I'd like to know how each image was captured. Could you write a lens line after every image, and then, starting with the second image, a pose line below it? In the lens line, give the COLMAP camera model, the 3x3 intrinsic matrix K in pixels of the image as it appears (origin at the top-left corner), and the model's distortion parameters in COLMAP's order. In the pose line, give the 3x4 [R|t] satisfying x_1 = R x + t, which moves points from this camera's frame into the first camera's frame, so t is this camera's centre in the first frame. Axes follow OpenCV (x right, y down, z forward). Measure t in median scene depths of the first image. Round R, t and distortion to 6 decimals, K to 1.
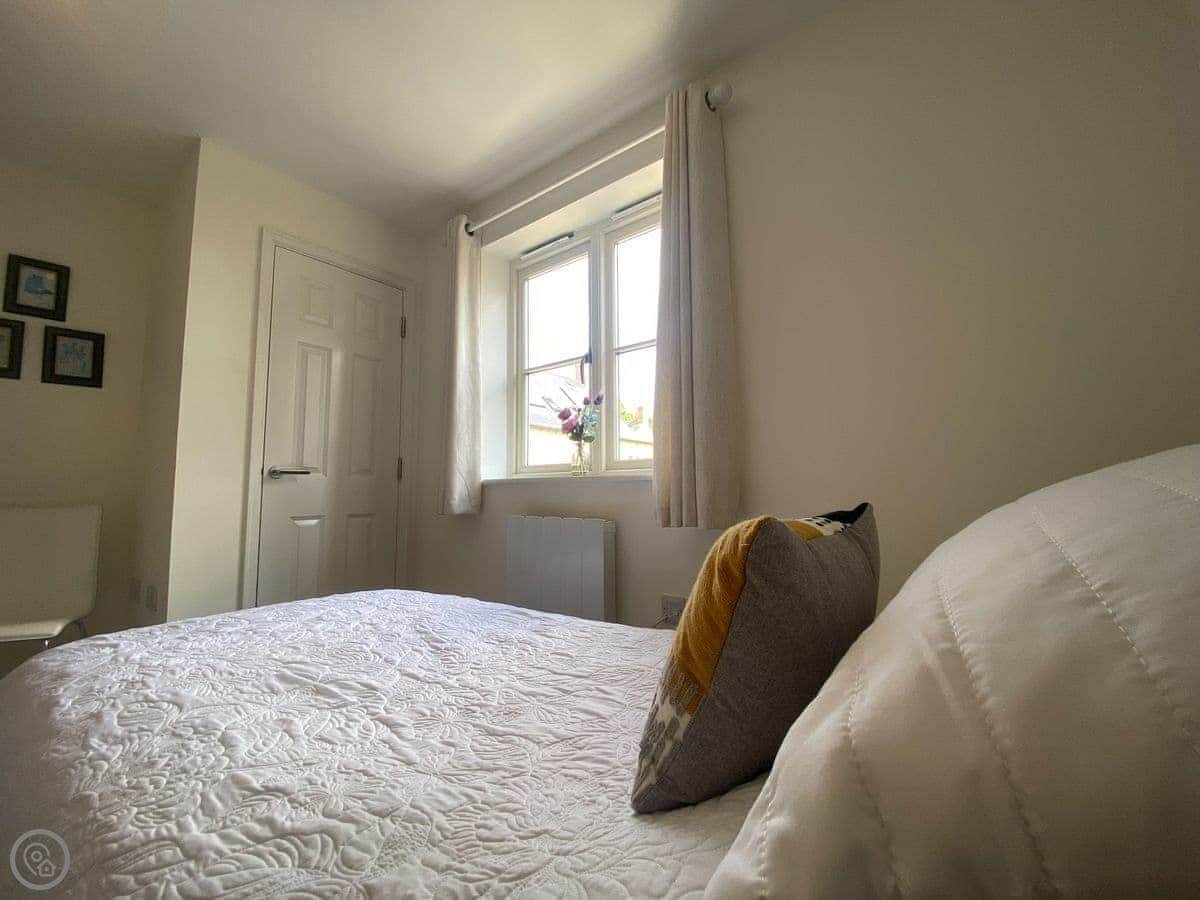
lens RADIAL K [[492.5, 0, 596.3], [0, 492.5, 451.4], [0, 0, 1]] dist [0.019050, -0.019810]
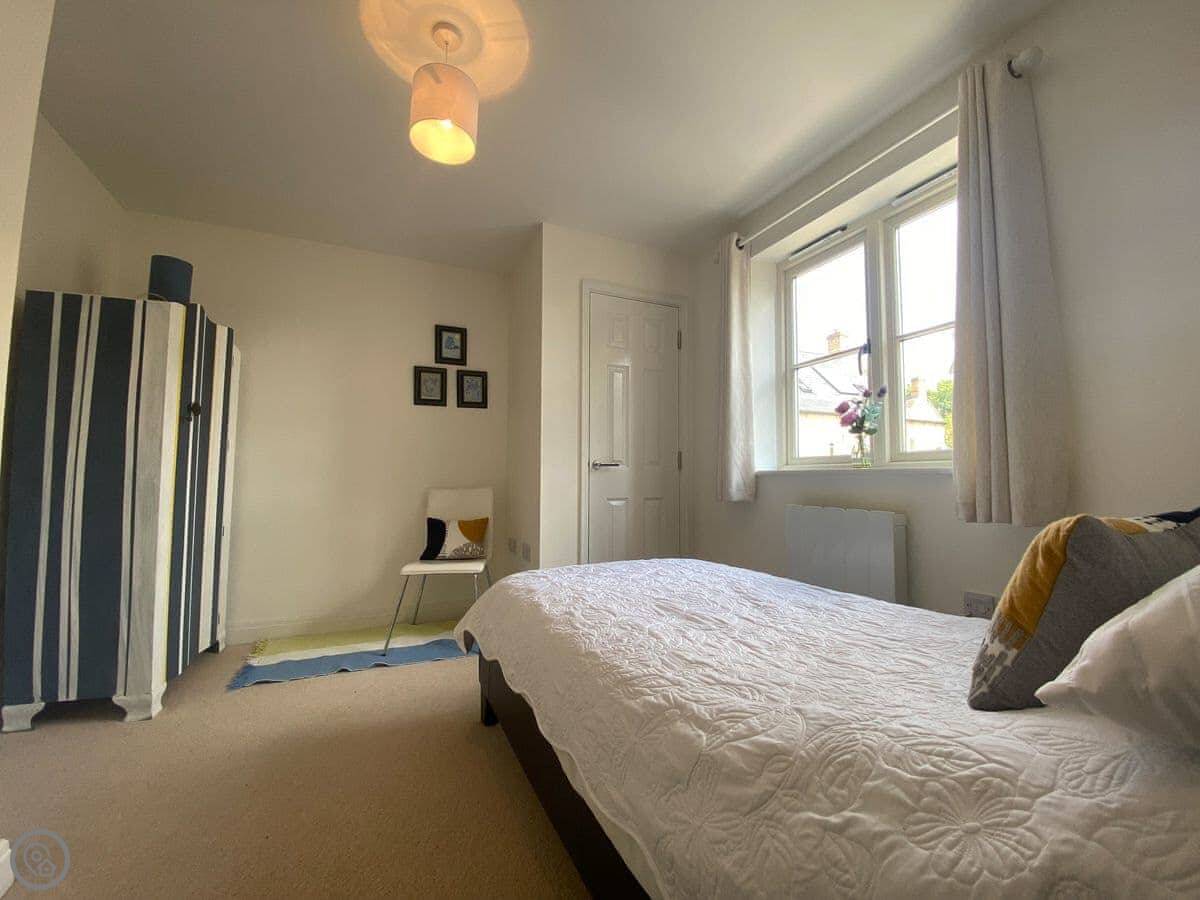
lens RADIAL K [[484.1, 0, 596.7], [0, 484.1, 451.0], [0, 0, 1]] dist [0.035440, -0.028710]
pose [[0.880837, -0.018290, -0.473065, -0.037547], [0.030375, 0.999378, 0.017918, -0.020007], [0.472443, -0.030152, 0.880845, -0.148398]]
